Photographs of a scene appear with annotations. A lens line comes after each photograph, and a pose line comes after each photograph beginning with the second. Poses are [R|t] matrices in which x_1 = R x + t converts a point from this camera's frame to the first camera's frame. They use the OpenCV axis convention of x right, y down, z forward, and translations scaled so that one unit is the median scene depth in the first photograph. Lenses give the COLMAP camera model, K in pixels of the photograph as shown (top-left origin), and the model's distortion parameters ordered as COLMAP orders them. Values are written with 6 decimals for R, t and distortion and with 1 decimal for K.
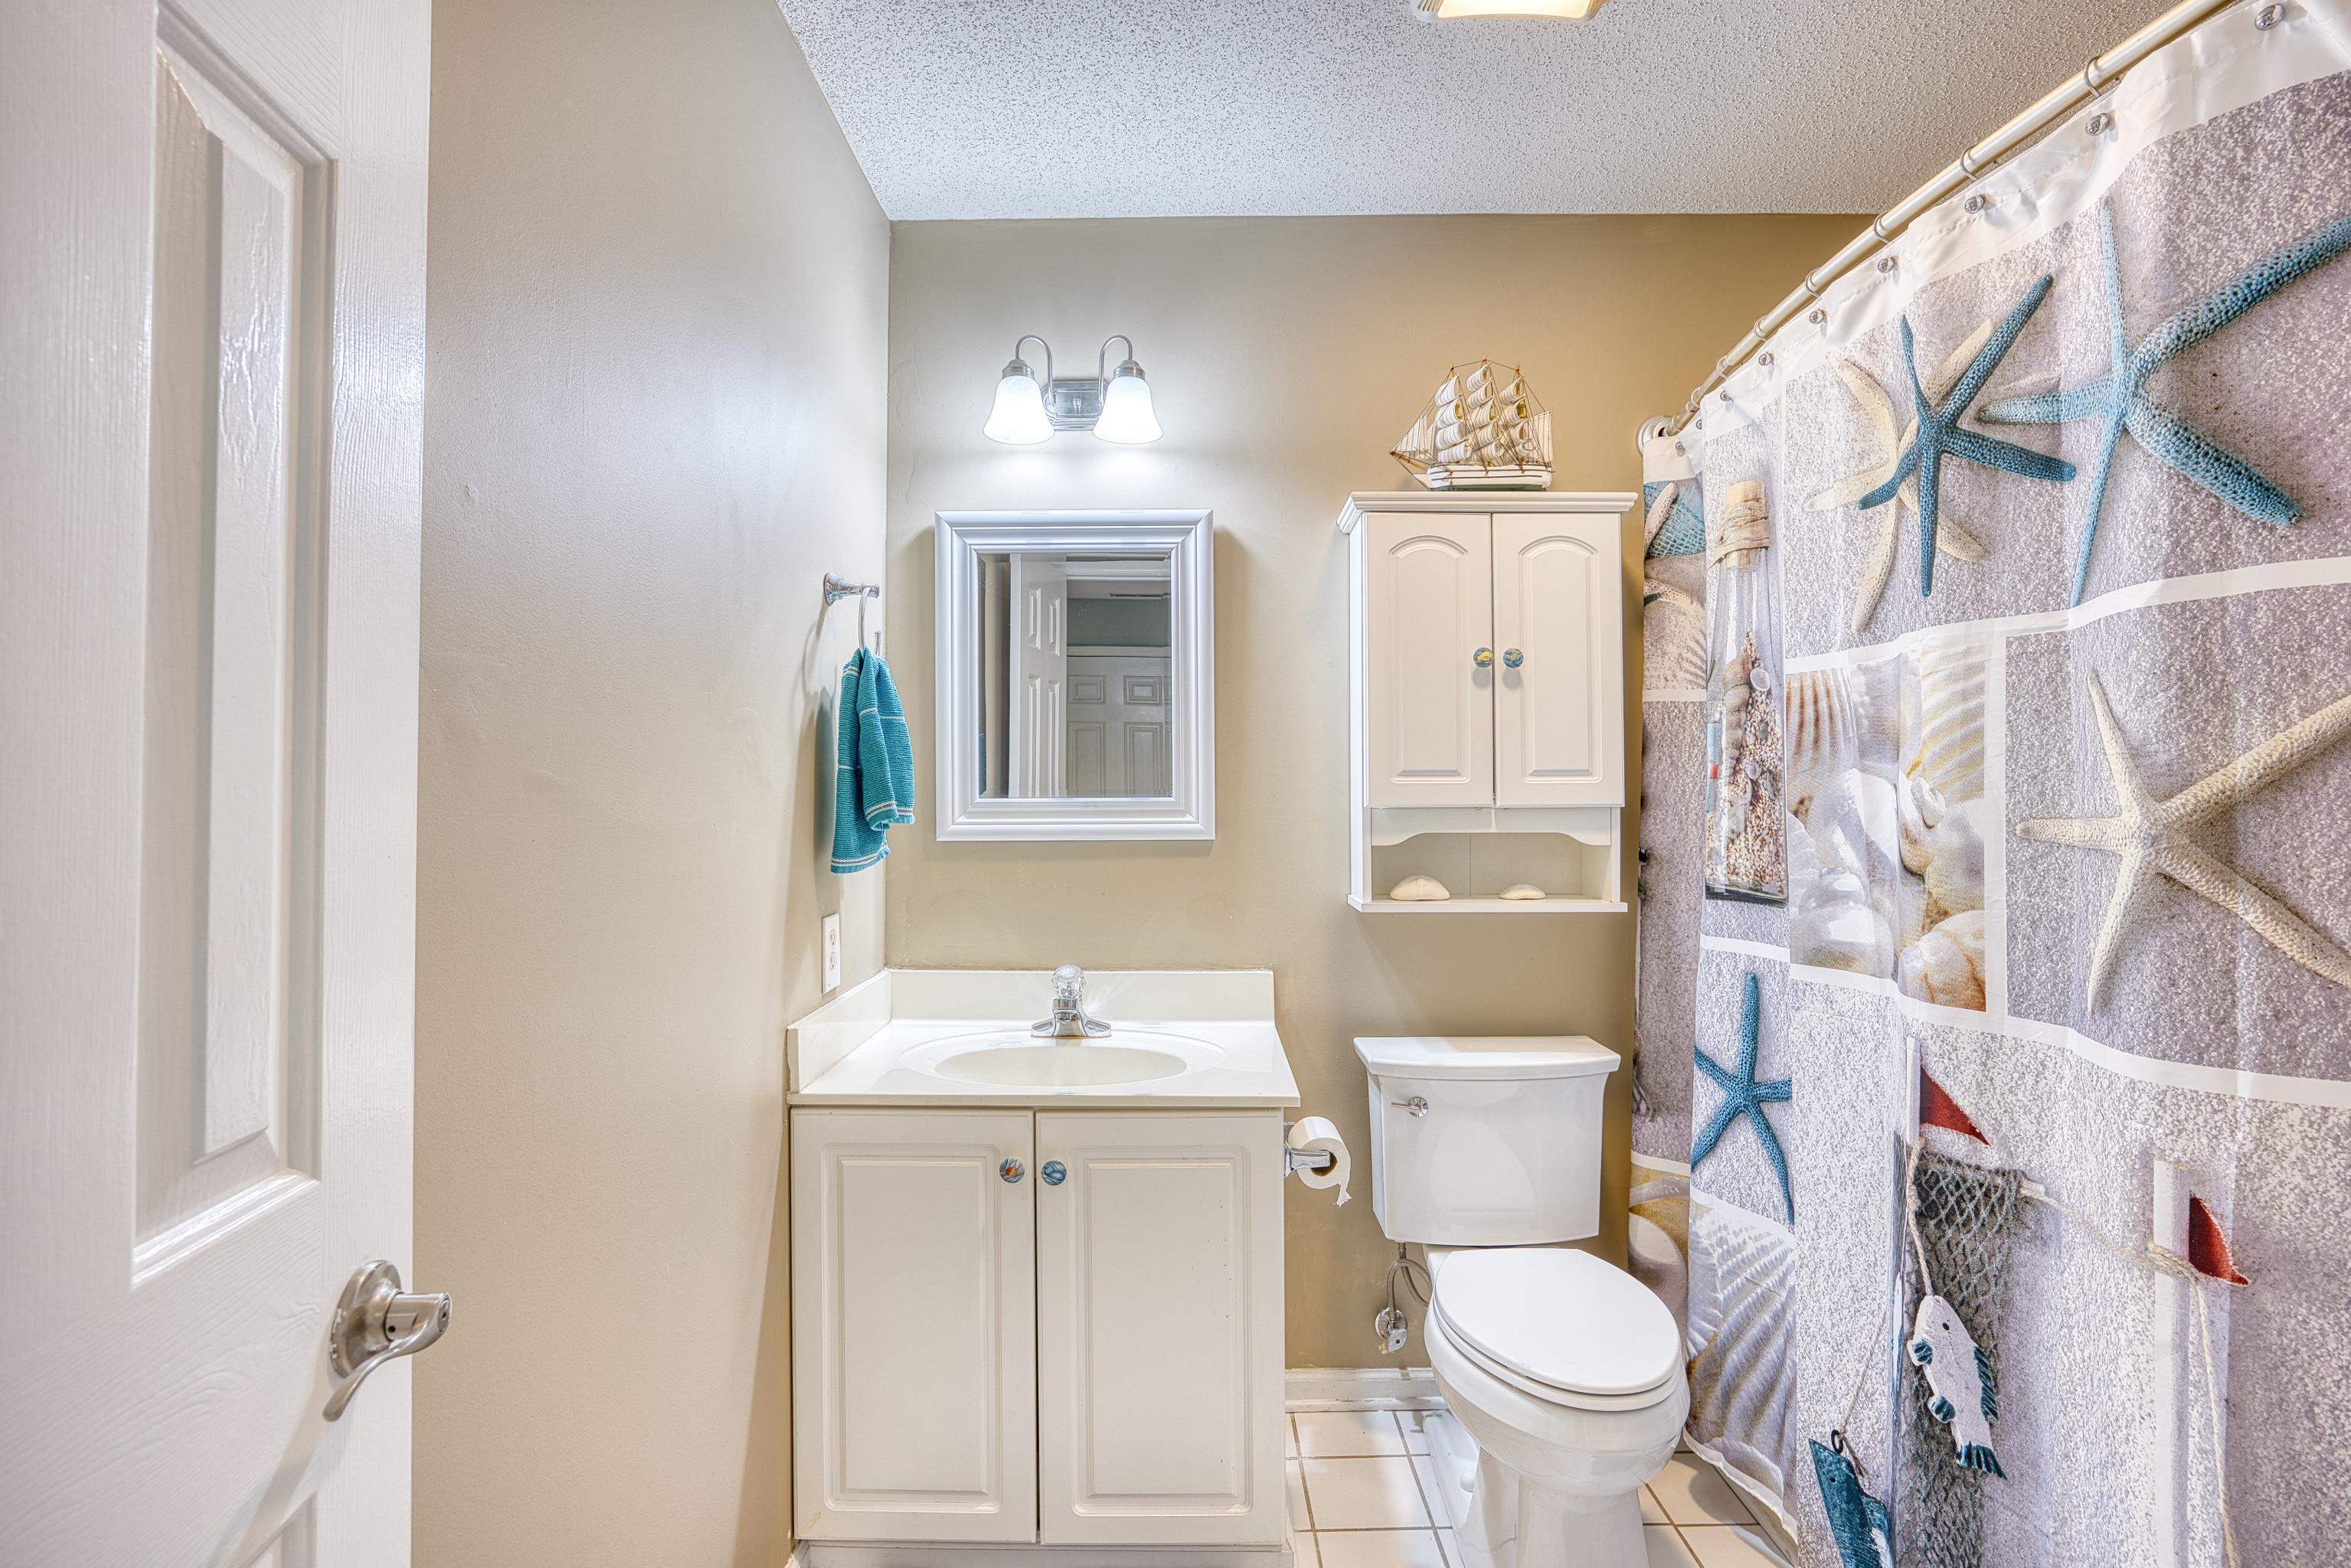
lens RADIAL K [[1128.8, 0, 1179.2], [0, 1128.8, 770.4], [0, 0, 1]] dist [-0.032269, 0.000377]
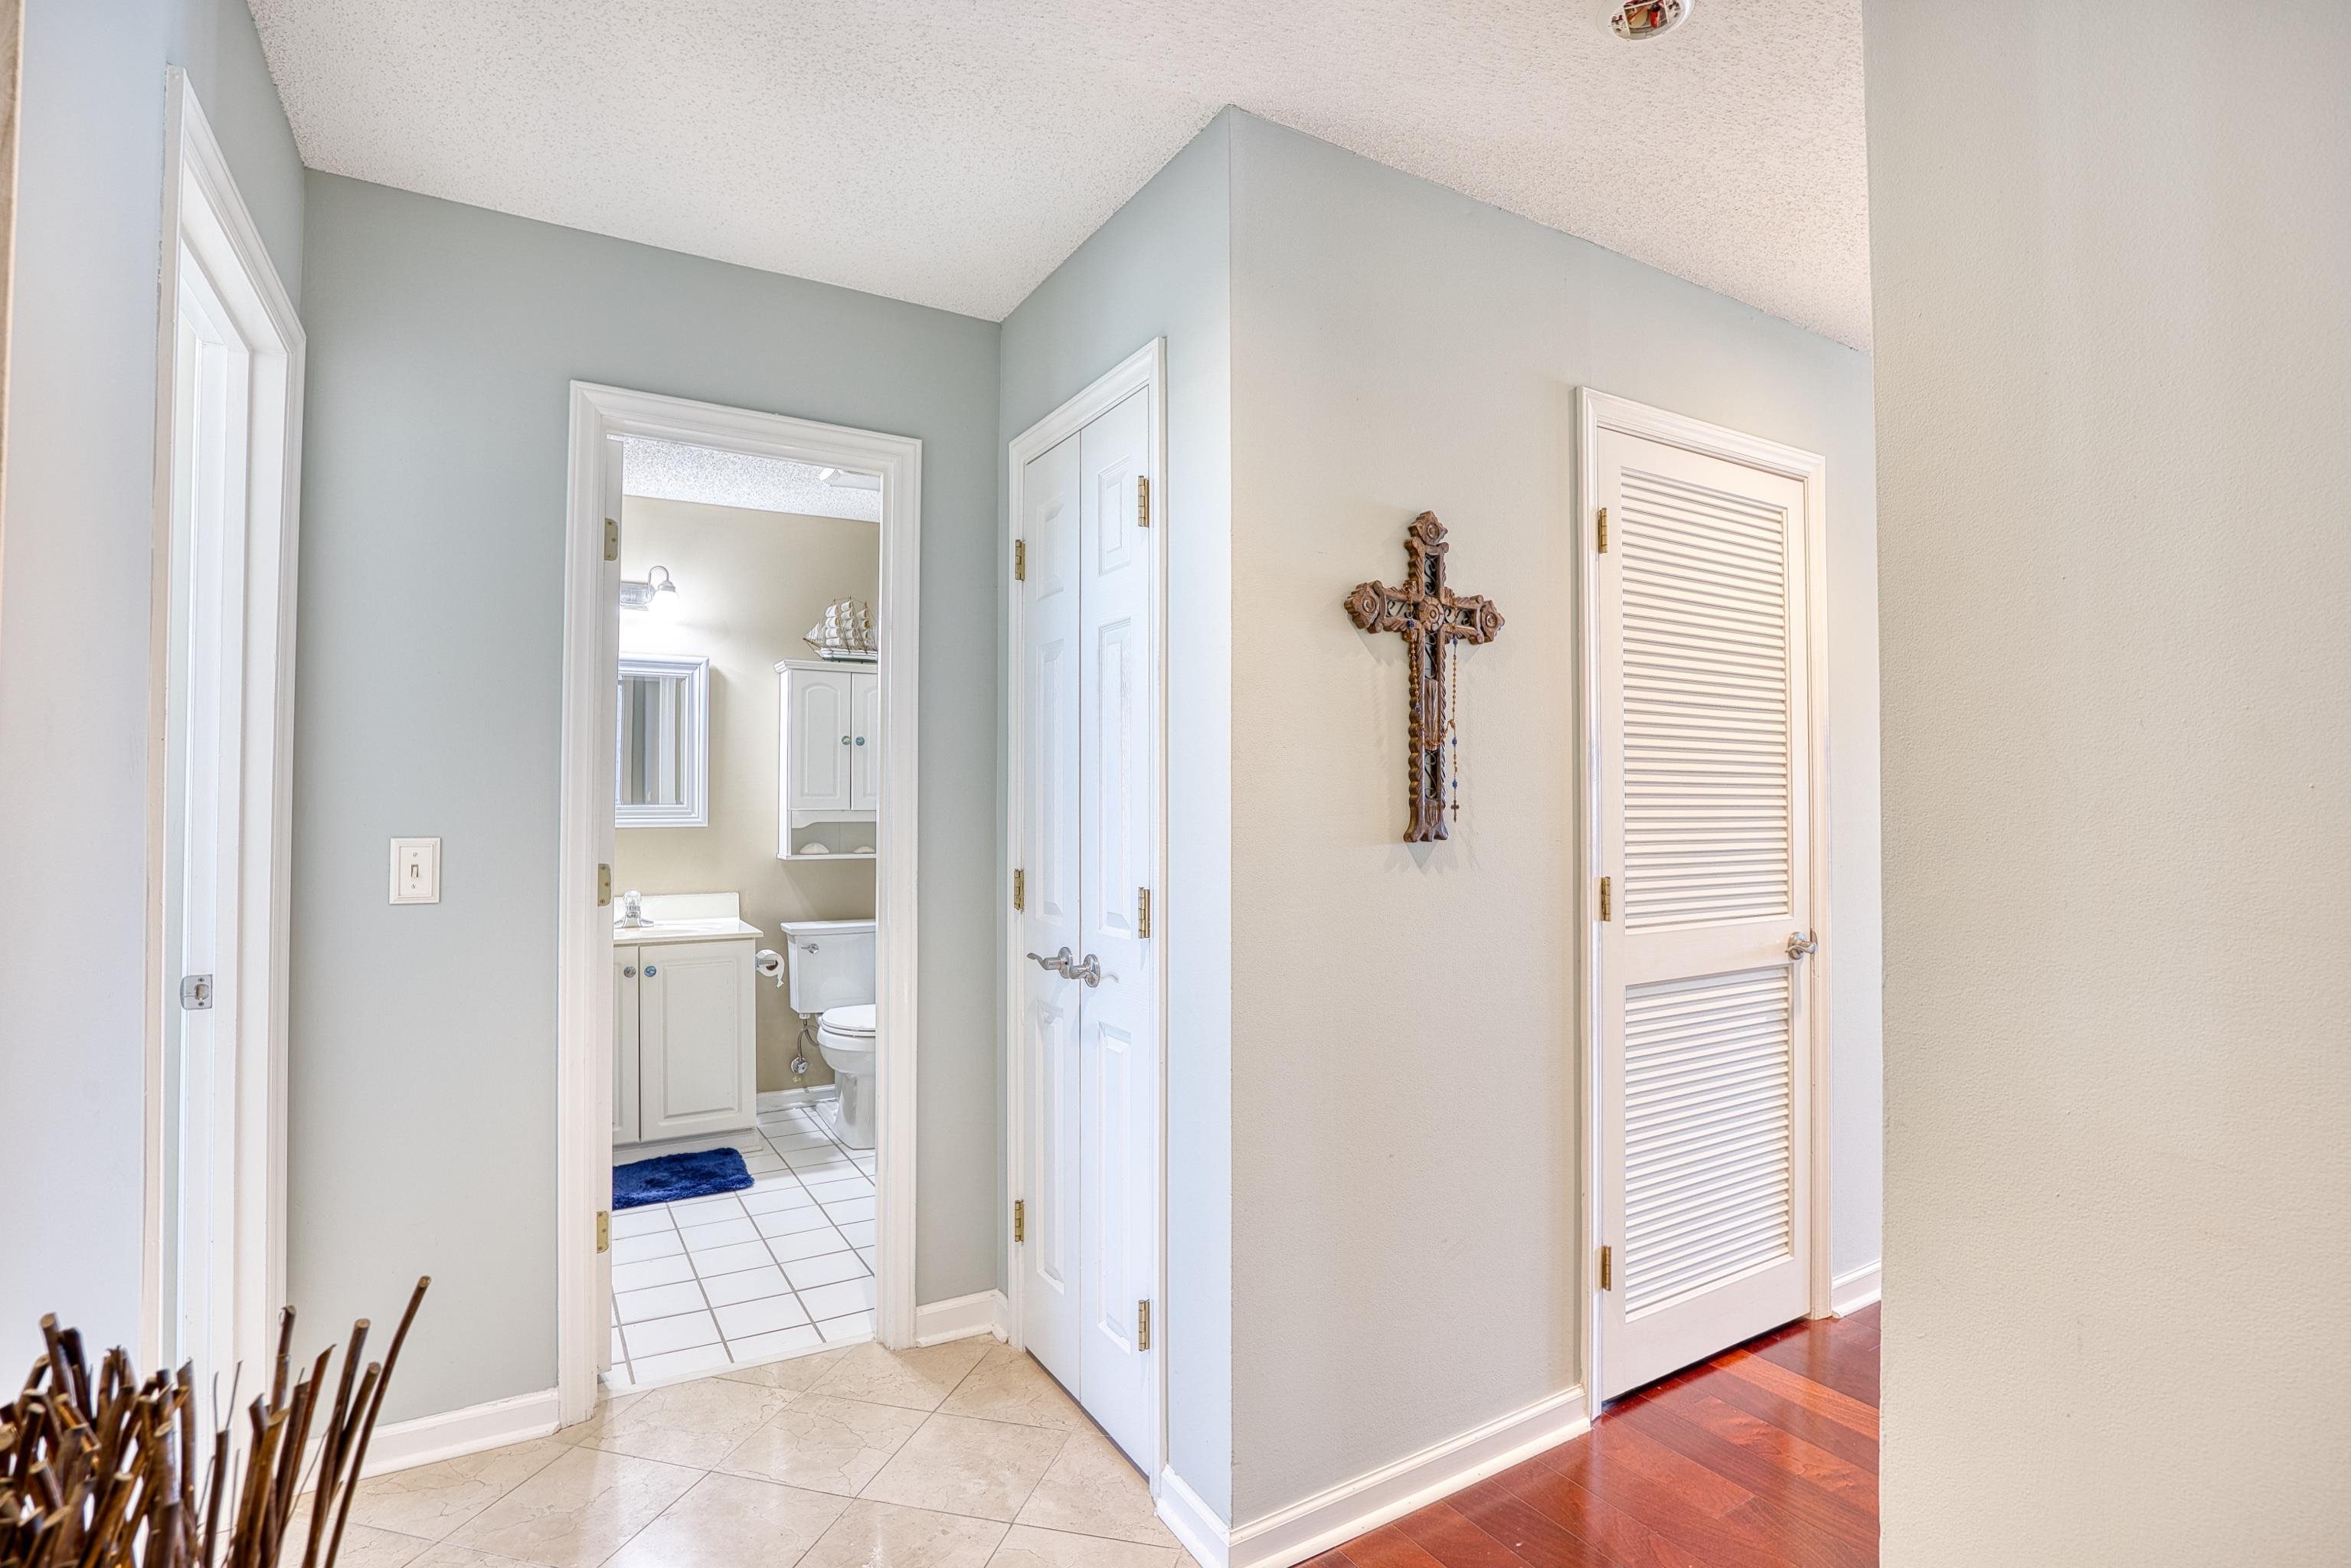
lens RADIAL K [[1128.8, 0, 1183.0], [0, 1128.8, 774.8], [0, 0, 1]] dist [-0.032269, 0.000377]
pose [[0.855048, 0.015424, 0.518319, -0.287415], [-0.008880, 0.999846, -0.015104, -0.007104], [-0.518473, 0.008312, 0.855054, -1.146864]]
